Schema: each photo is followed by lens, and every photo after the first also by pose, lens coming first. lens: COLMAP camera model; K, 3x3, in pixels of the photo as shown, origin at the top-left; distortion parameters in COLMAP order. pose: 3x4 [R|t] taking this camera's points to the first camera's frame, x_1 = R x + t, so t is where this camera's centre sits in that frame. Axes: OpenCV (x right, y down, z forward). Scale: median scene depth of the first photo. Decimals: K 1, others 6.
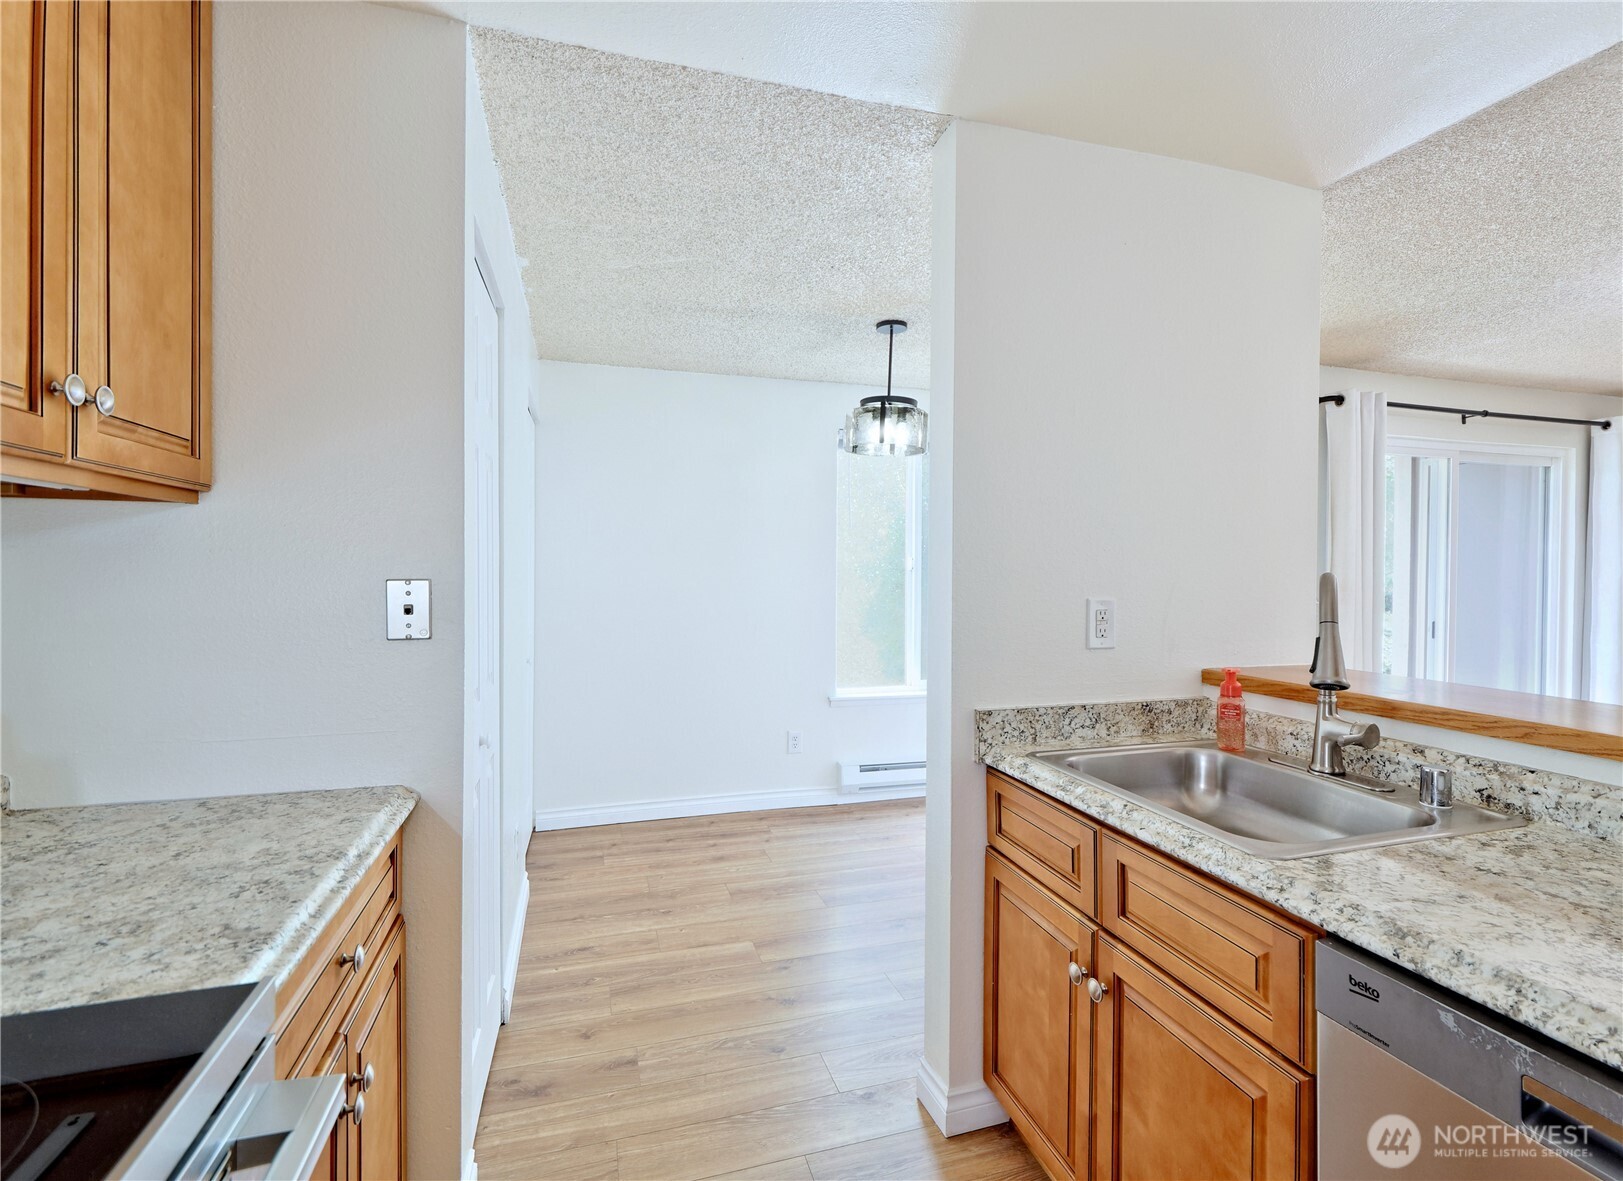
lens RADIAL K [[755.0, 0, 809.3], [0, 755.0, 578.5], [0, 0, 1]] dist [0.005815, -0.003215]
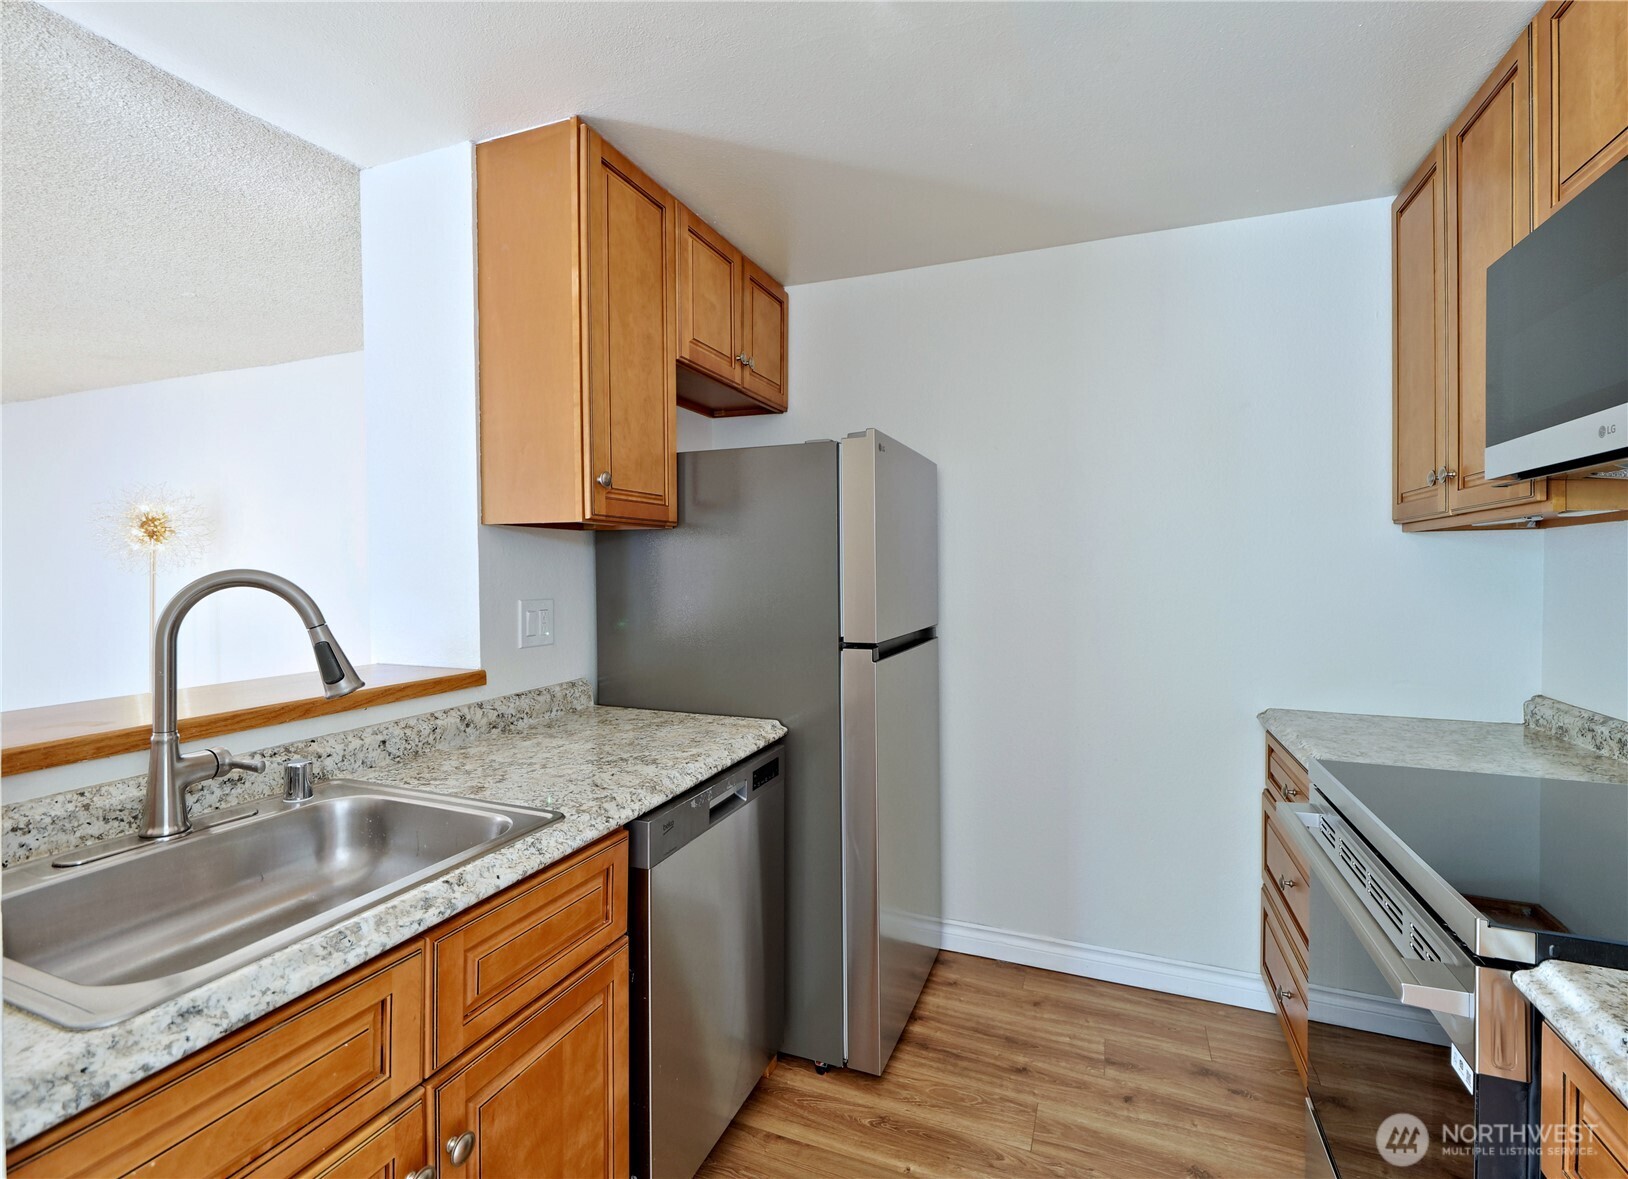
lens RADIAL K [[757.3, 0, 806.7], [0, 757.3, 567.3], [0, 0, 1]] dist [0.005815, -0.003215]
pose [[-0.780011, -0.006764, 0.625730, -0.170165], [0.003307, 0.999883, 0.014930, -0.011679], [-0.625757, 0.013715, -0.779897, 0.693832]]
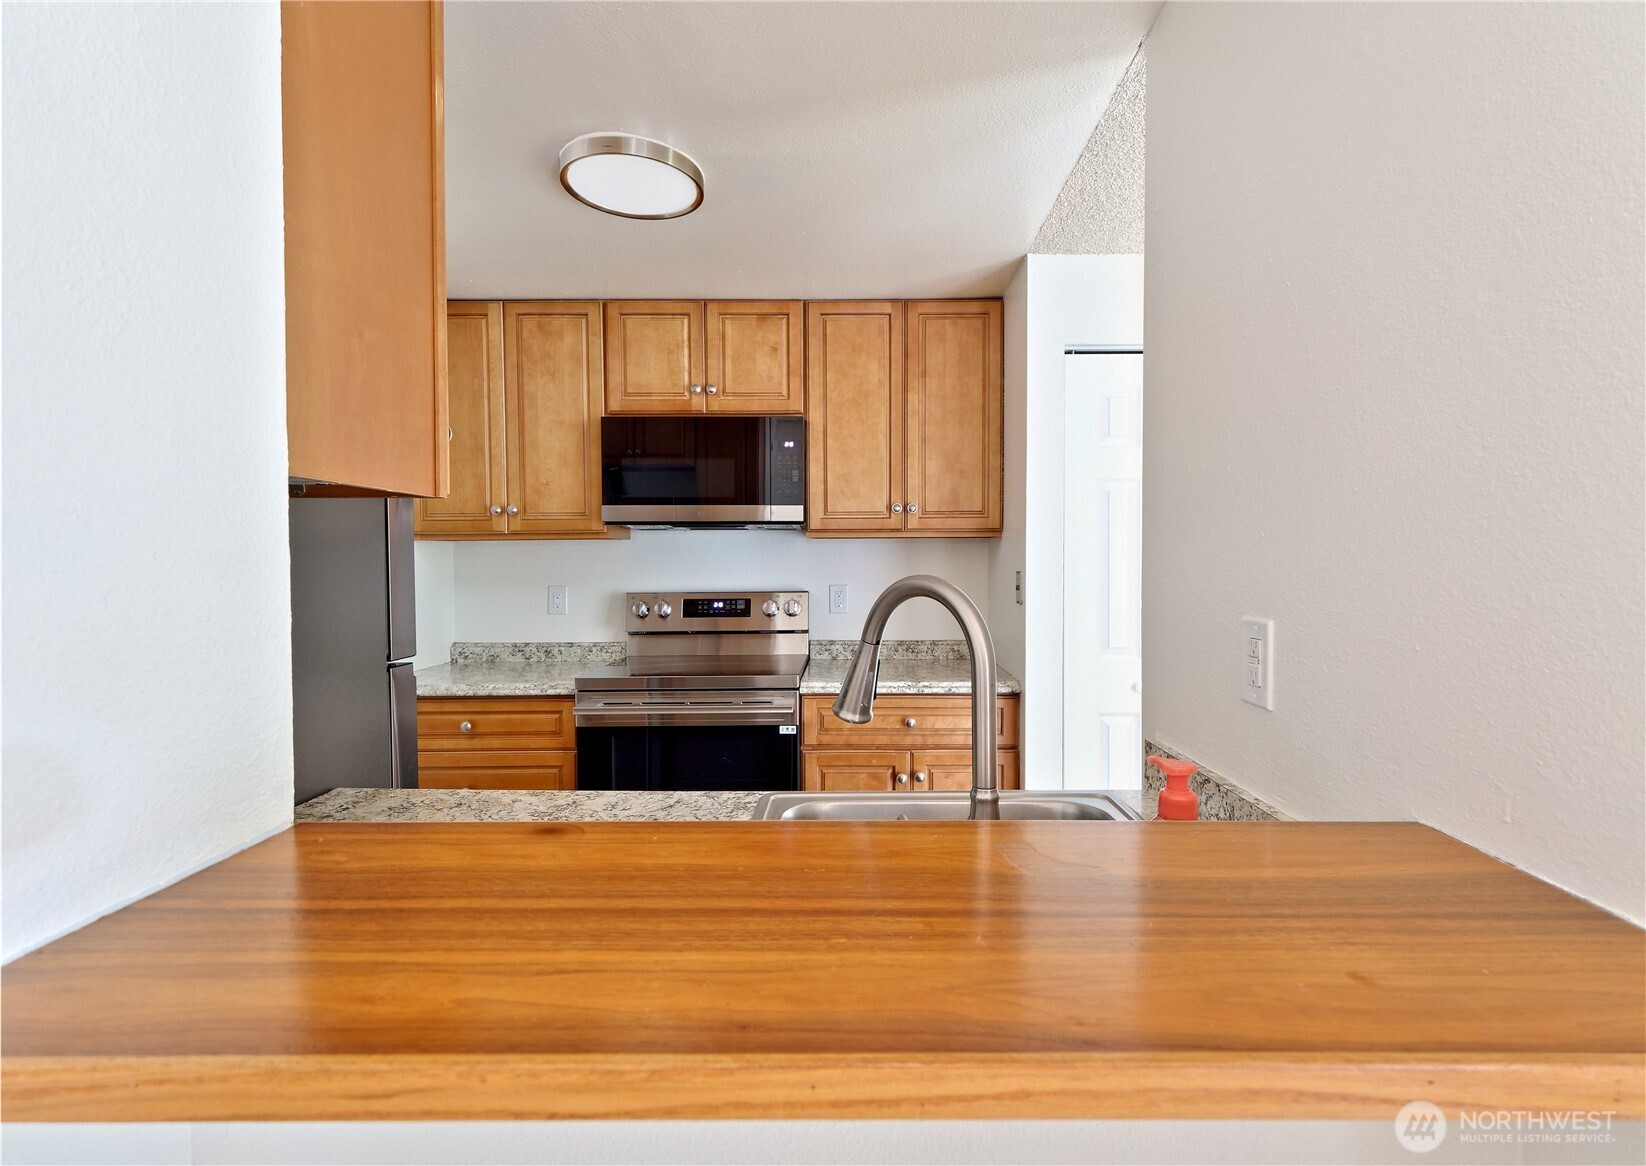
lens RADIAL K [[751.0, 0, 831.9], [0, 751.0, 568.2], [0, 0, 1]] dist [0.002586, 0.000078]
pose [[-0.298751, 0.006259, -0.954311, 0.736135], [-0.007371, 0.999934, 0.008866, -0.009700], [0.954303, 0.009683, -0.298685, 0.614284]]
